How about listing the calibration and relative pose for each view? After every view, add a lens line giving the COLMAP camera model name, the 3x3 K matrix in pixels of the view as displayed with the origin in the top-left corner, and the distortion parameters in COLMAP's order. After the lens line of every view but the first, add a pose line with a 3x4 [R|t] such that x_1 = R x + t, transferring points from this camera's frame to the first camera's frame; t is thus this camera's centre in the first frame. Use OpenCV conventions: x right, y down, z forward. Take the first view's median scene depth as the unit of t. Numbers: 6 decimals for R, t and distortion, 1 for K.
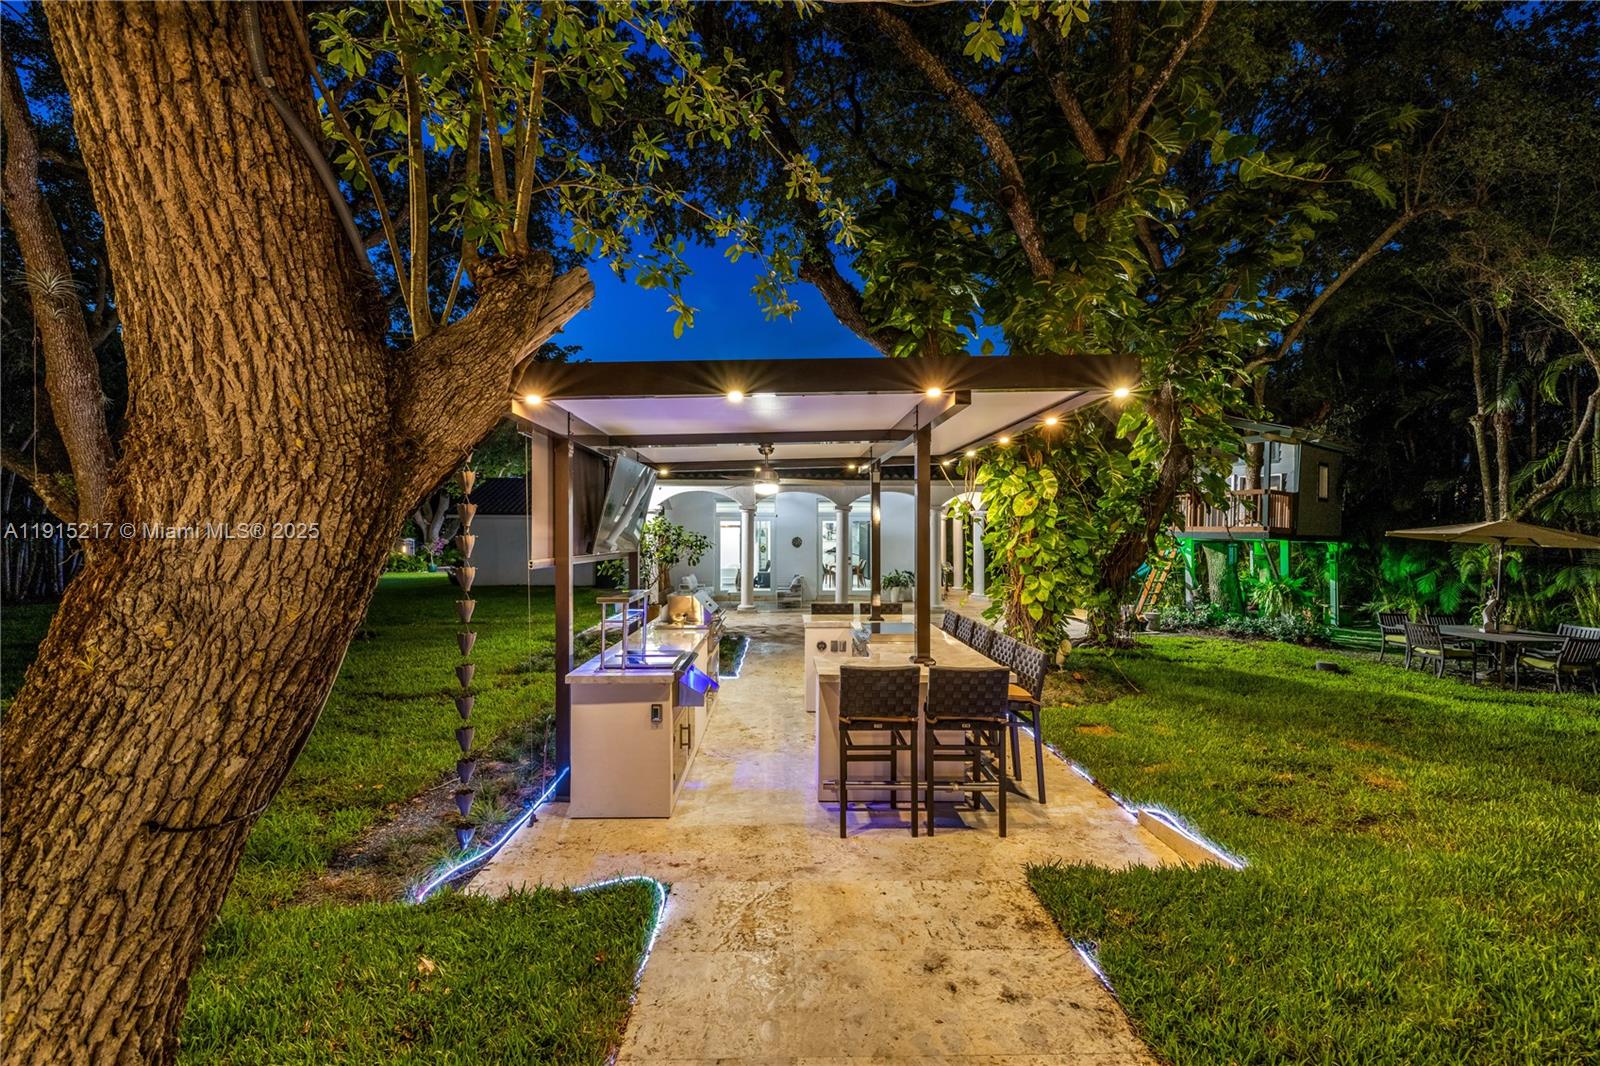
lens RADIAL K [[681.8, 0, 802.0], [0, 681.8, 531.0], [0, 0, 1]] dist [-0.000355, 0.000054]
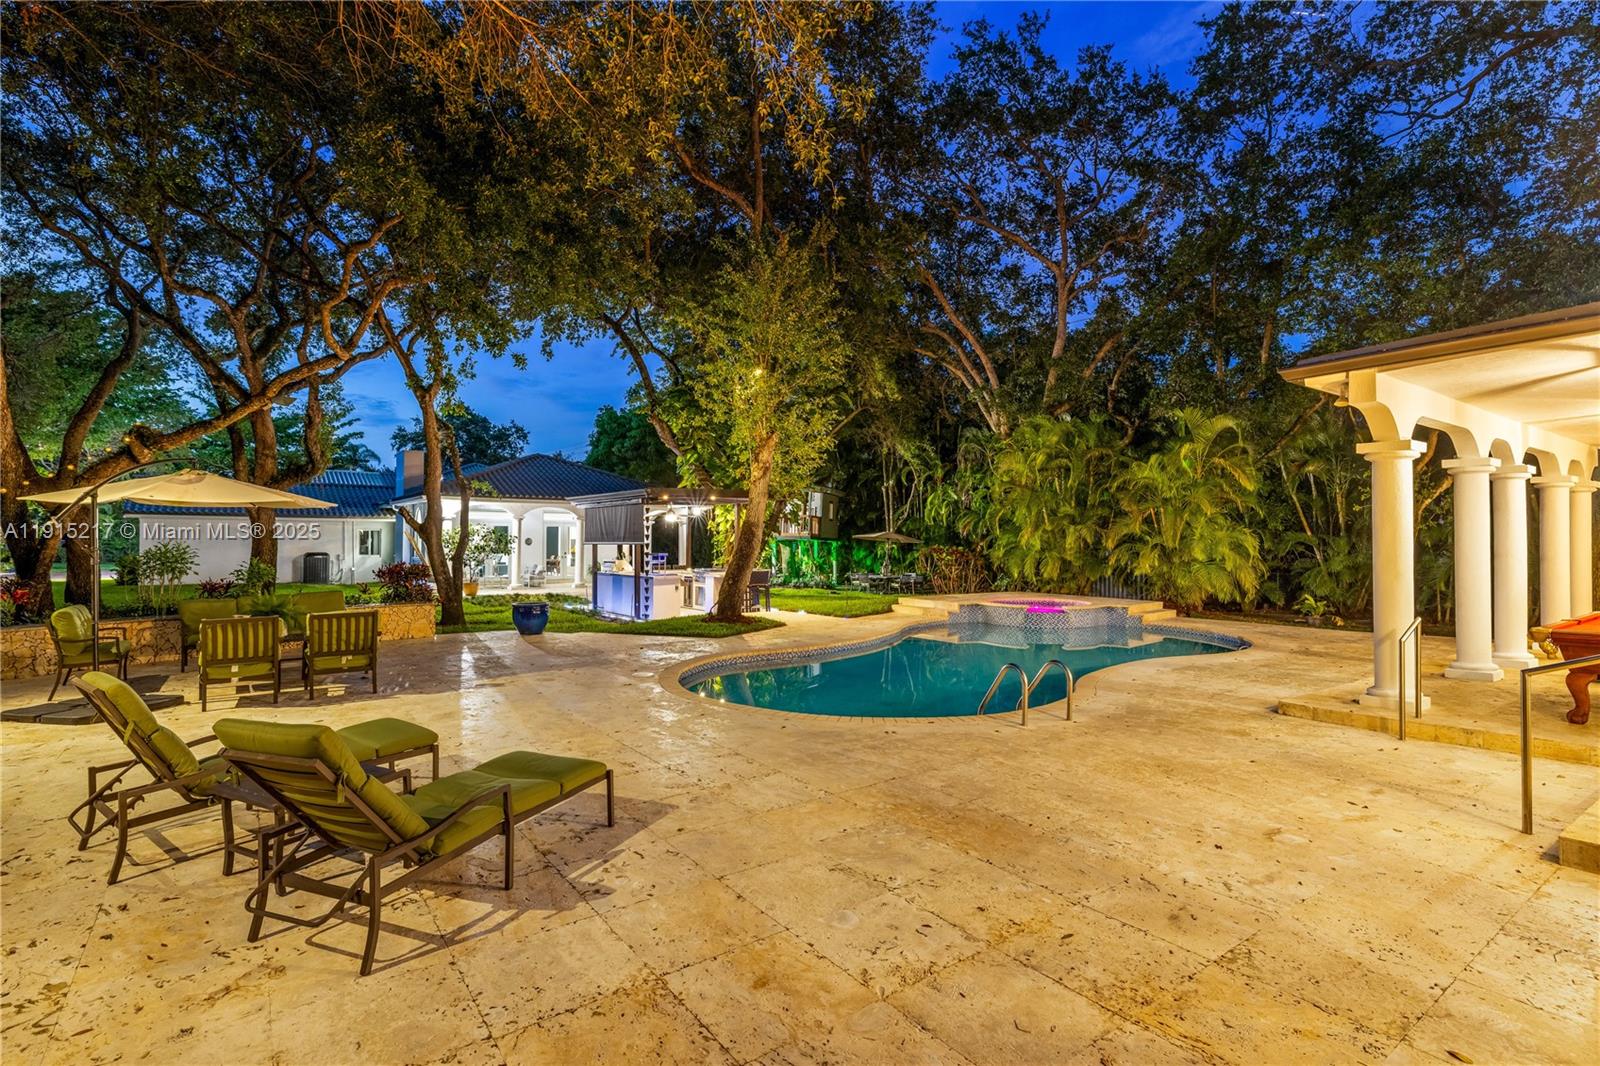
lens RADIAL K [[789.4, 0, 800.9], [0, 789.4, 533.1], [0, 0, 1]] dist [0.004254, 0.000417]
pose [[0.811658, 0.006974, 0.584091, -0.705534], [-0.005810, 0.999976, -0.003866, 0.002312], [-0.584104, -0.000256, 0.811679, -0.887380]]
